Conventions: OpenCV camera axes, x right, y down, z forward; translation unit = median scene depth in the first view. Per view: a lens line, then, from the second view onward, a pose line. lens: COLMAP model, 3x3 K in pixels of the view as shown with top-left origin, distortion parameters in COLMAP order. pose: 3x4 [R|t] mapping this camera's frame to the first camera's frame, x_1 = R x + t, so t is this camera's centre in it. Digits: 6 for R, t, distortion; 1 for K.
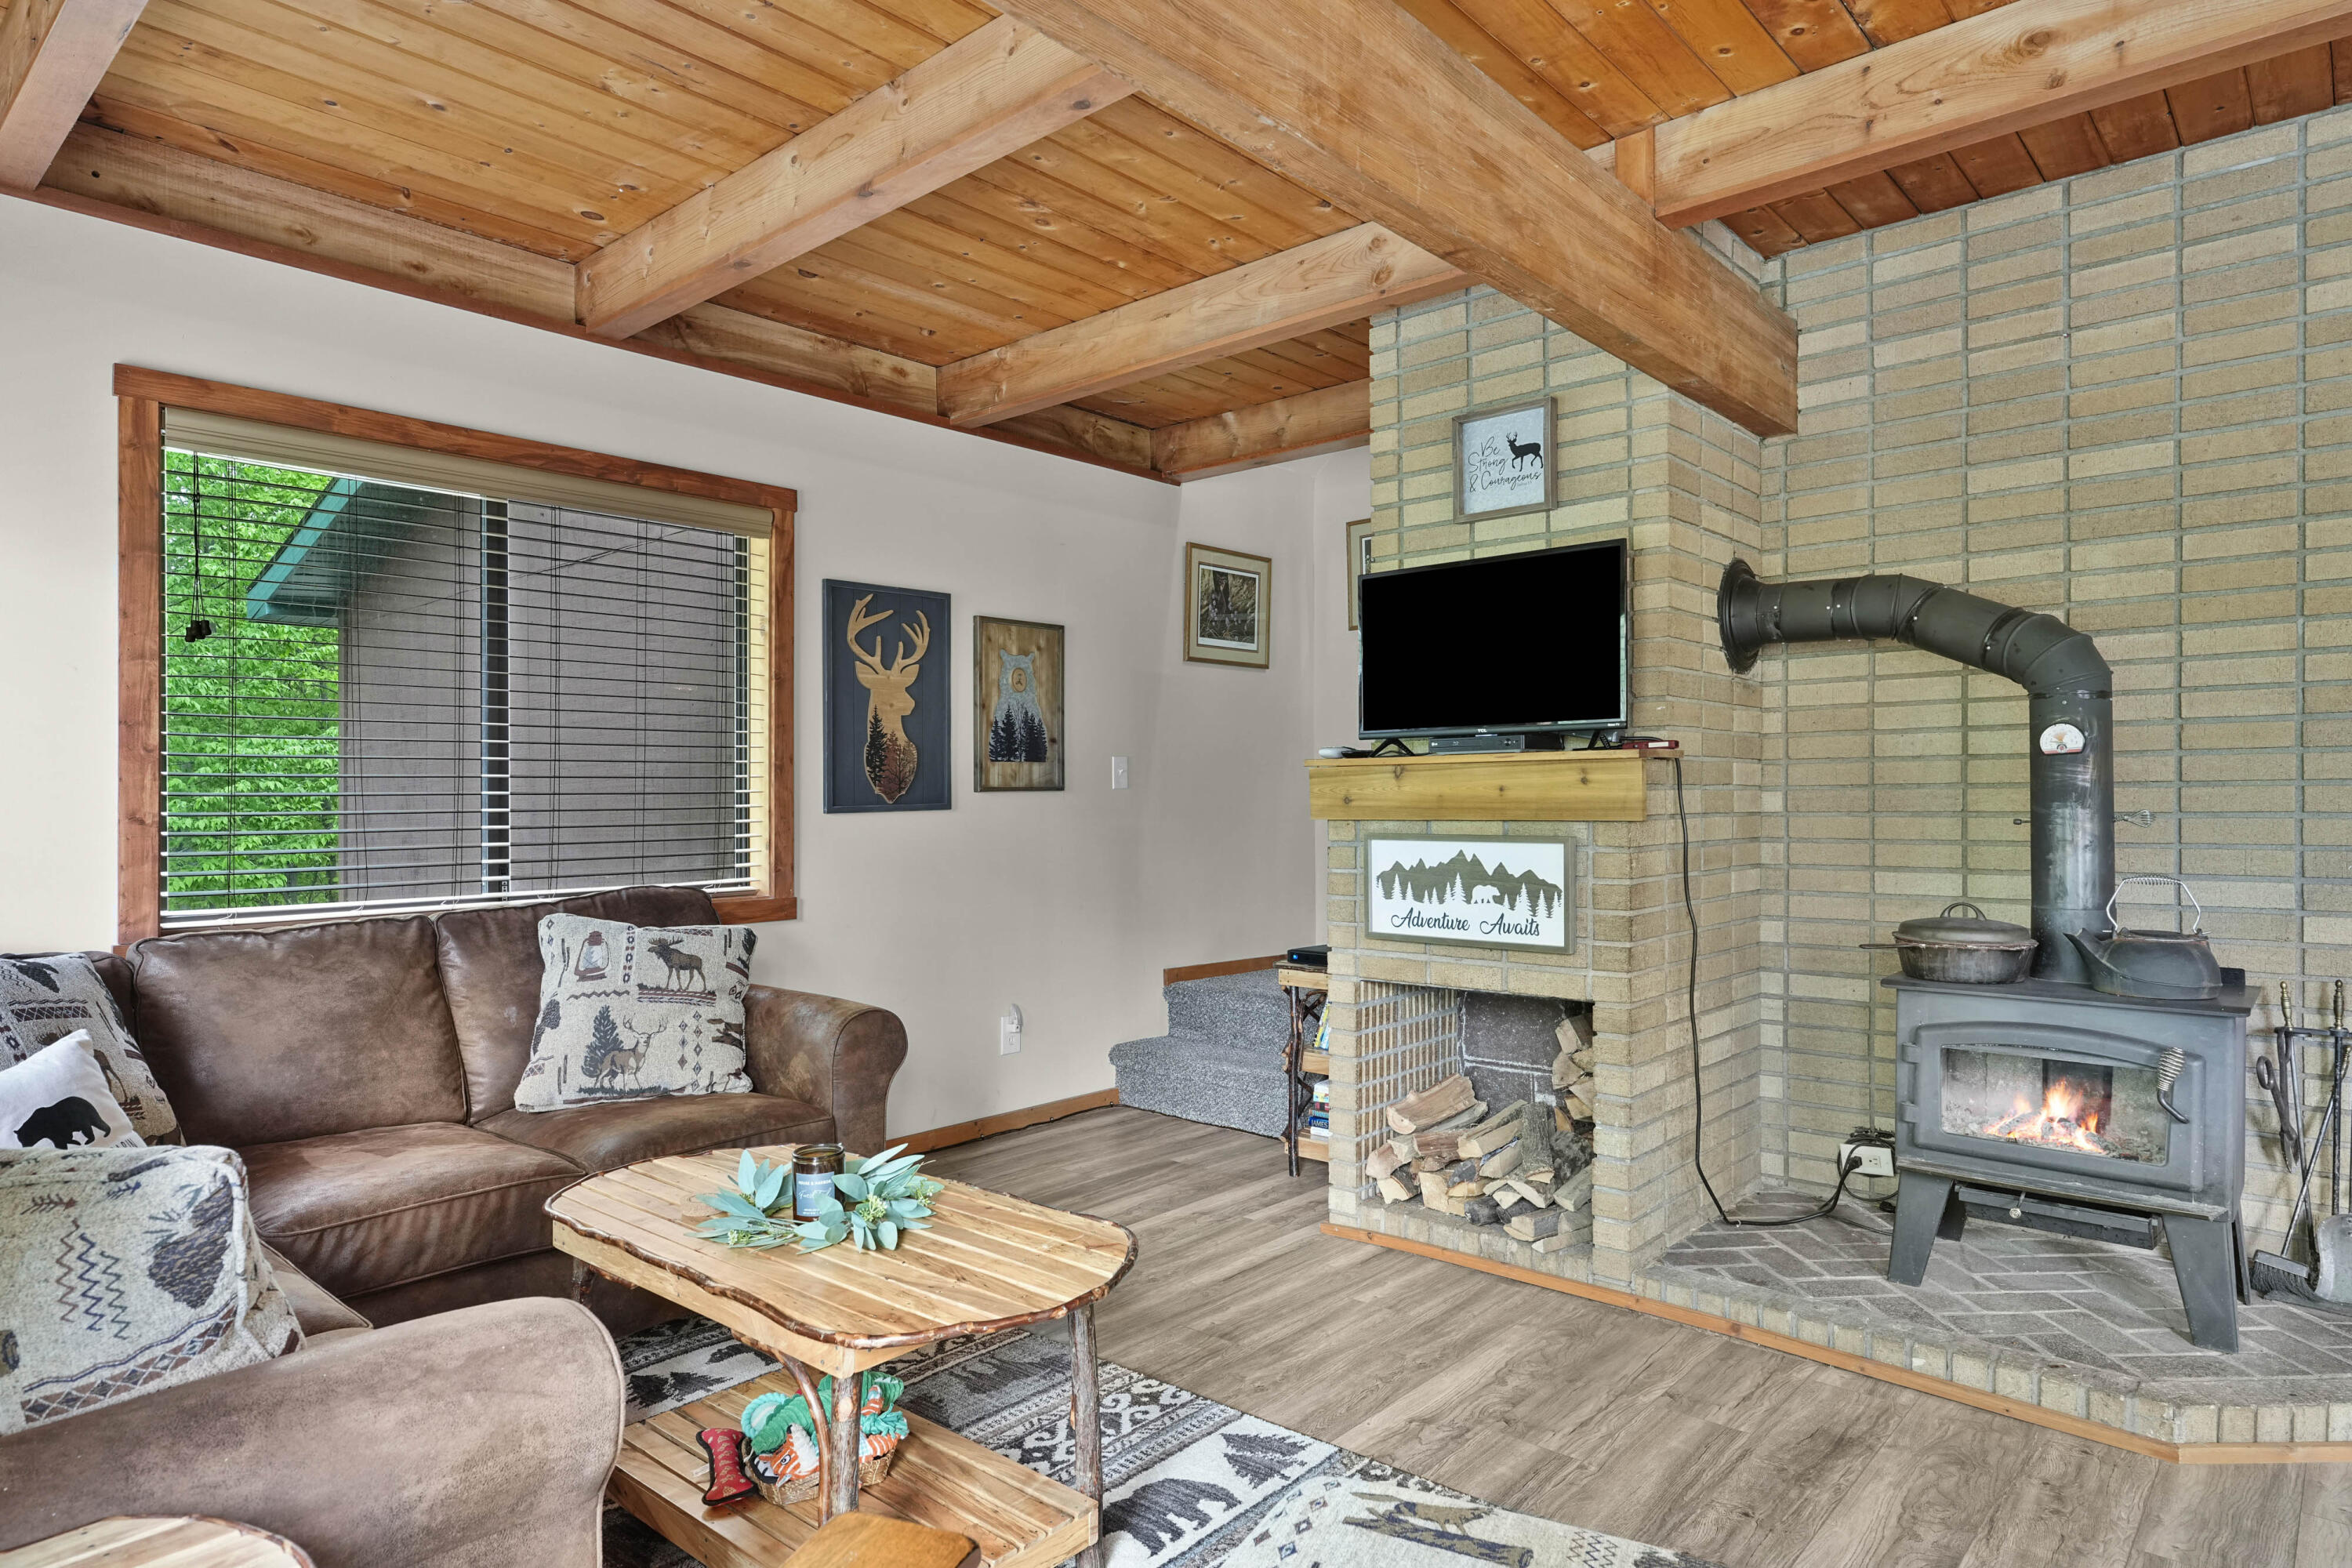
lens RADIAL K [[1358.4, 0, 1176.0], [0, 1358.4, 784.0], [0, 0, 1]] dist [-0.000482, -0.000177]
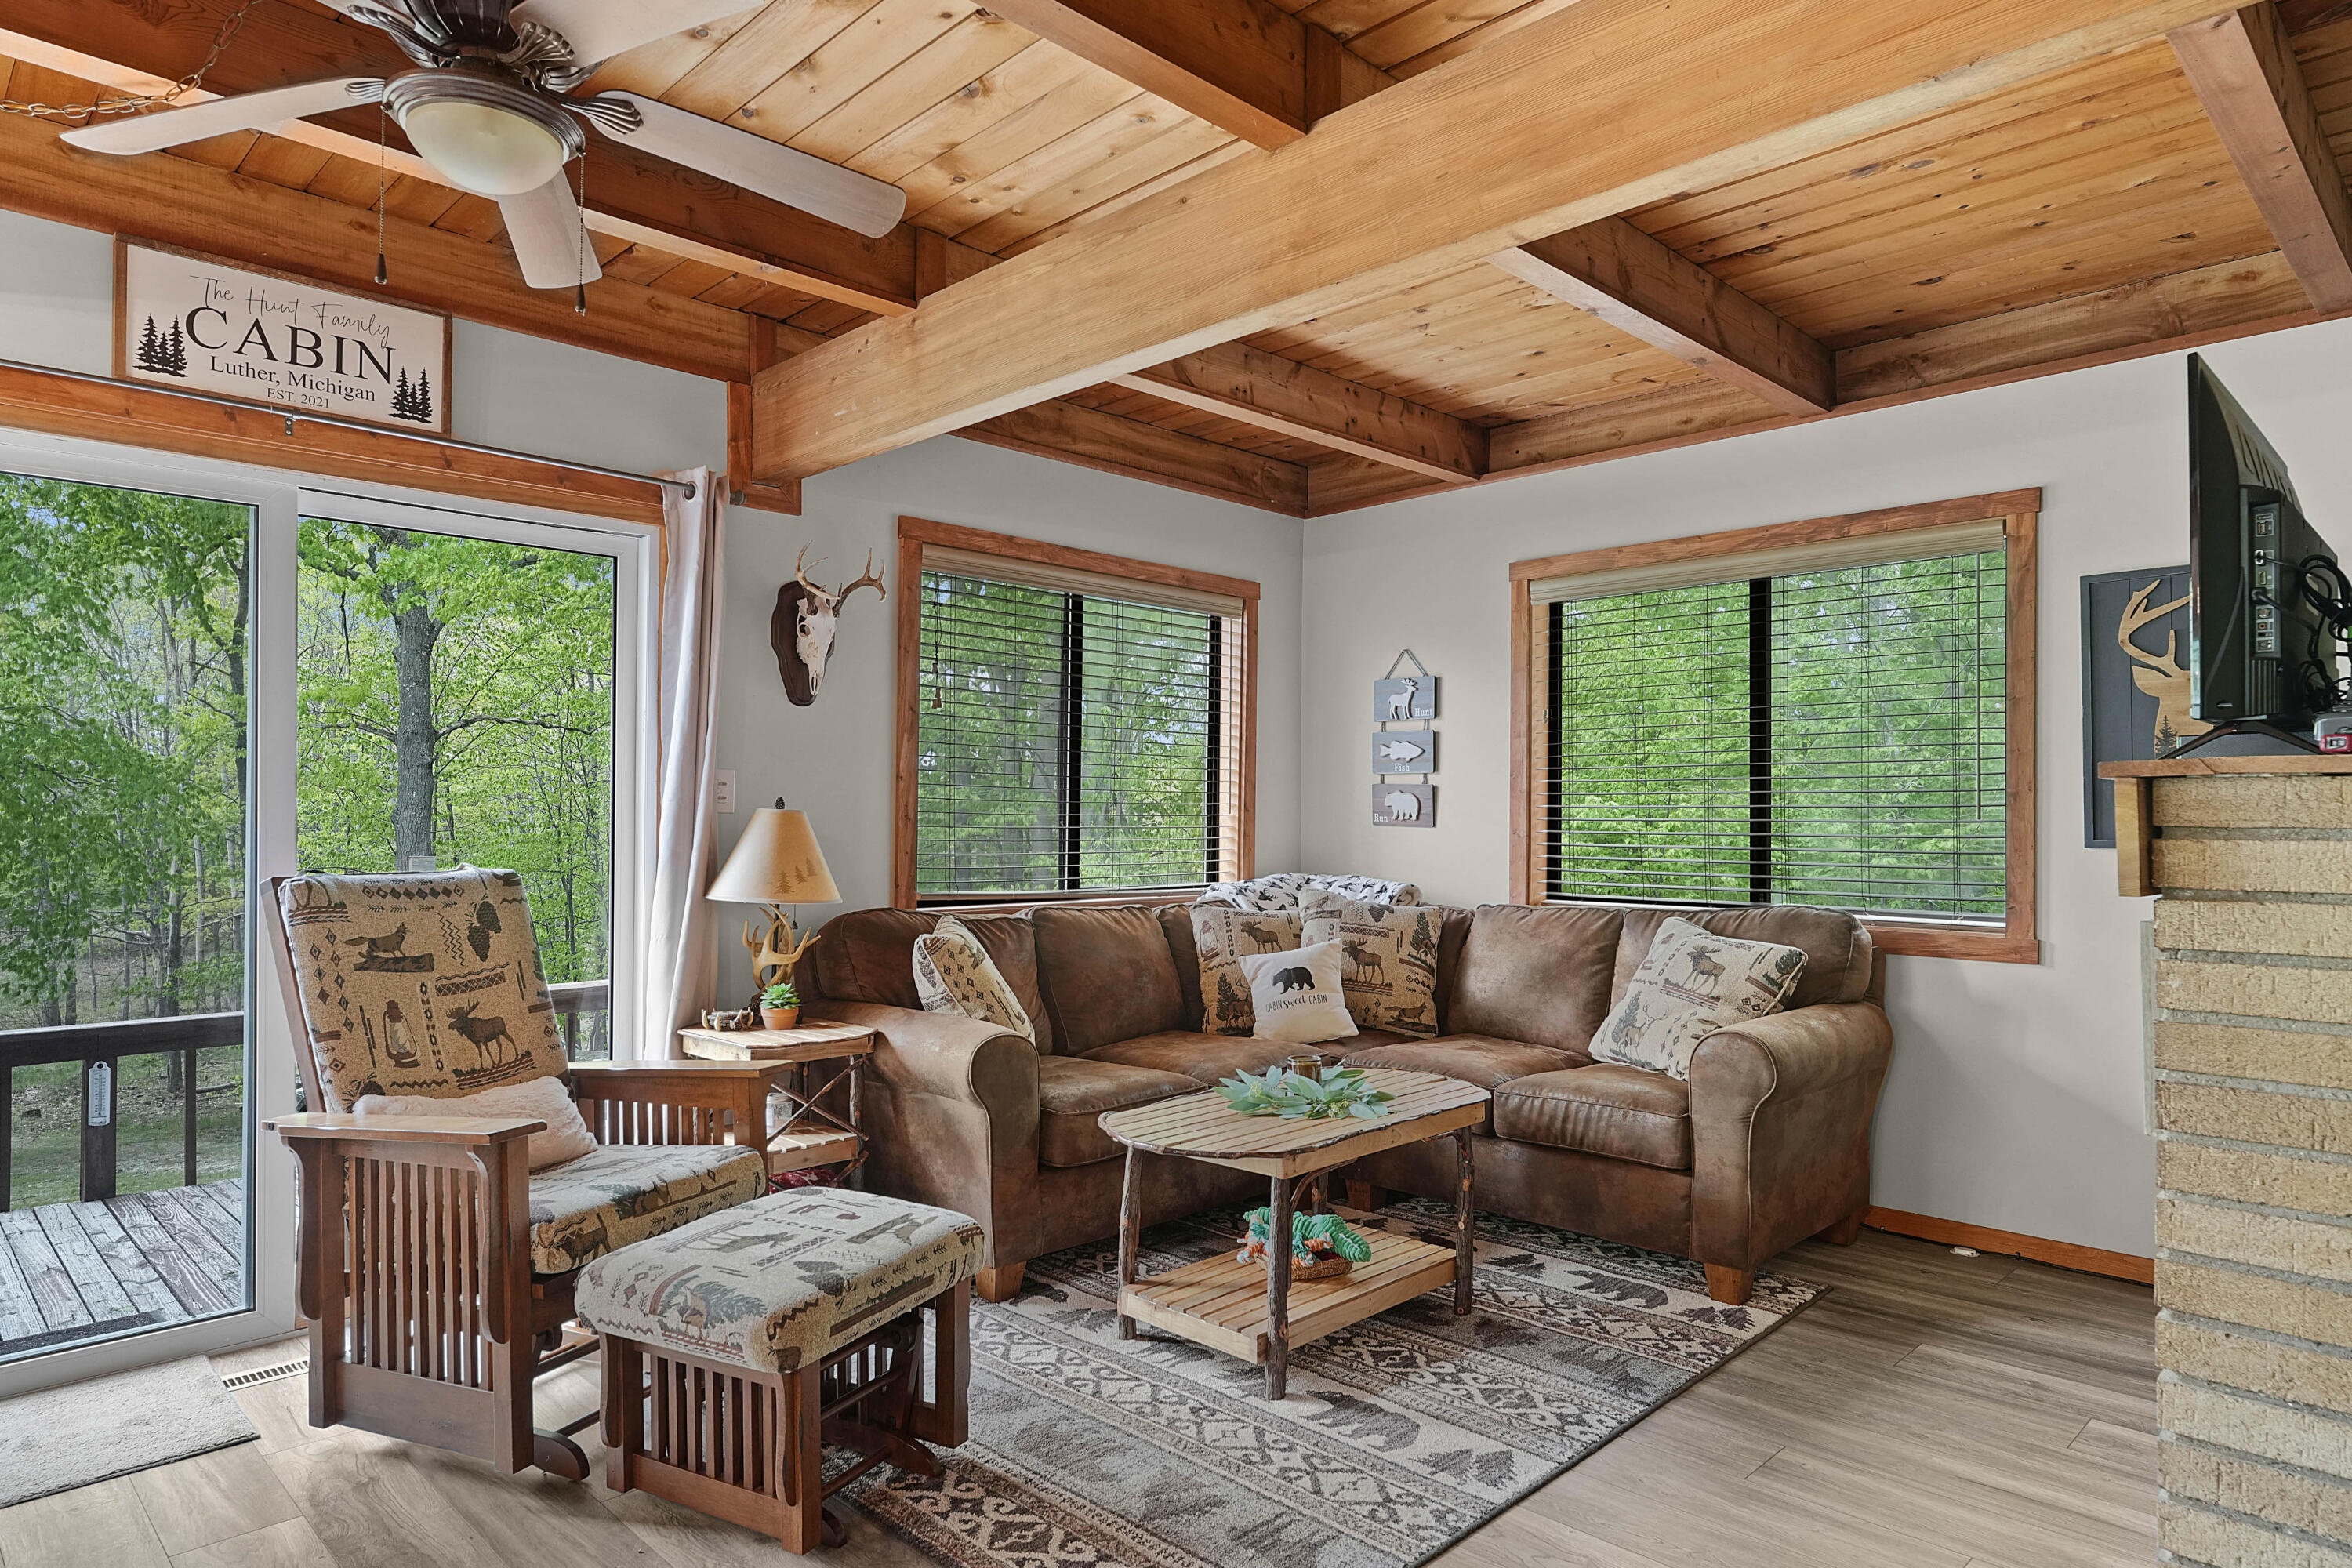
lens RADIAL K [[1382.5, 0, 1186.6], [0, 1382.5, 793.5], [0, 0, 1]] dist [-0.000237, -0.000700]
pose [[-0.064237, -0.010772, -0.997877, 1.014479], [0.001114, 0.999940, -0.010866, -0.006880], [0.997934, -0.001810, -0.064222, 0.760511]]
